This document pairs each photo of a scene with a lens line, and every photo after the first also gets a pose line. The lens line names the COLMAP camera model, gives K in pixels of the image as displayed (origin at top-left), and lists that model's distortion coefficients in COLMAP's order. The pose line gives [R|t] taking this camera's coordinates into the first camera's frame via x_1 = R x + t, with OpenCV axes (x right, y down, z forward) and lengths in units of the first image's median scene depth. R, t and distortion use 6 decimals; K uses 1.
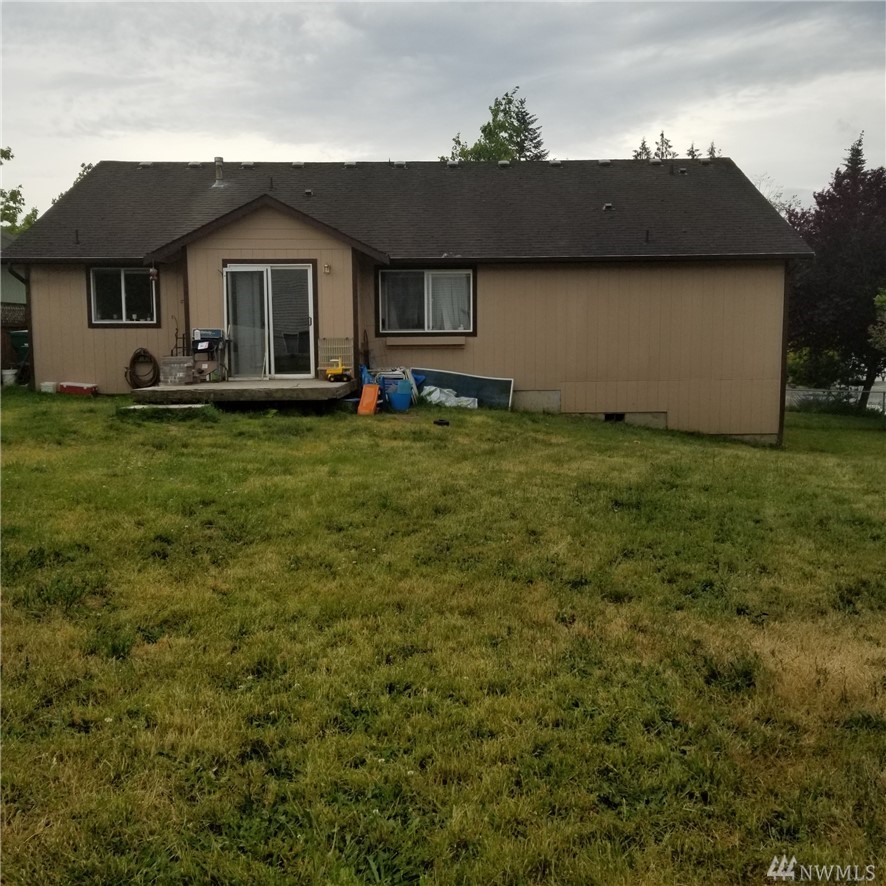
lens RADIAL K [[935.2, 0, 439.2], [0, 935.2, 439.1], [0, 0, 1]] dist [0.022504, 0.000000]
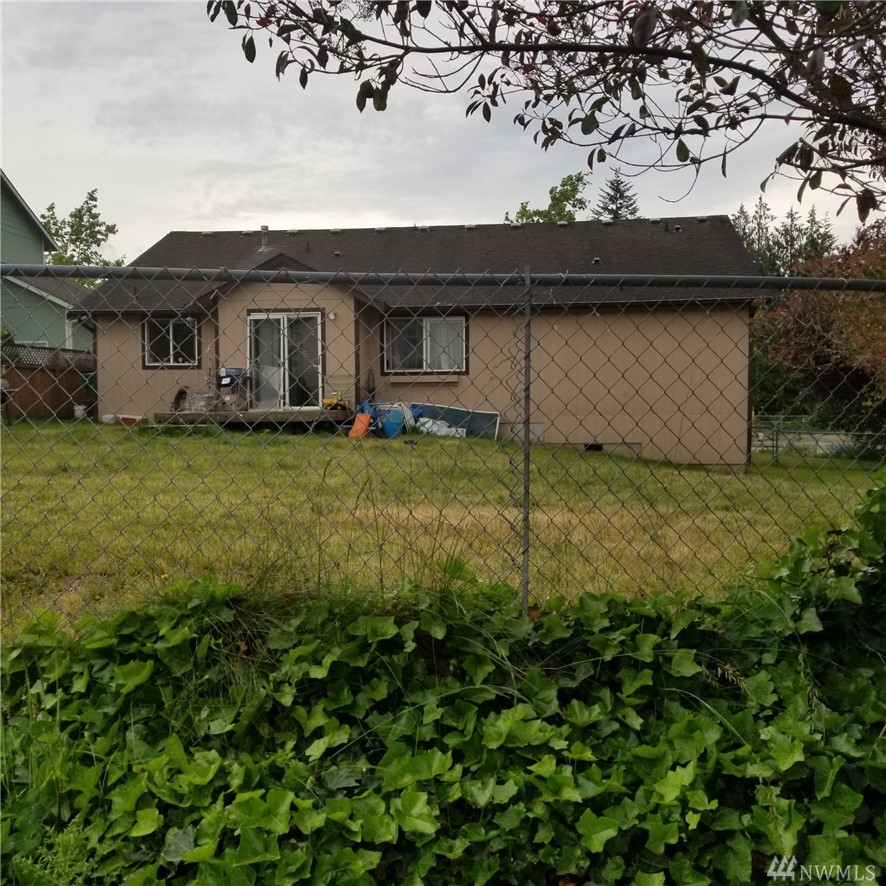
lens RADIAL K [[935.2, 0, 447.1], [0, 935.2, 446.5], [0, 0, 1]] dist [0.022504, 0.000000]
pose [[0.992081, 0.005755, -0.125466, 0.155483], [-0.014132, 0.997721, -0.065979, 0.051016], [0.124800, 0.067230, 0.989902, -0.113101]]
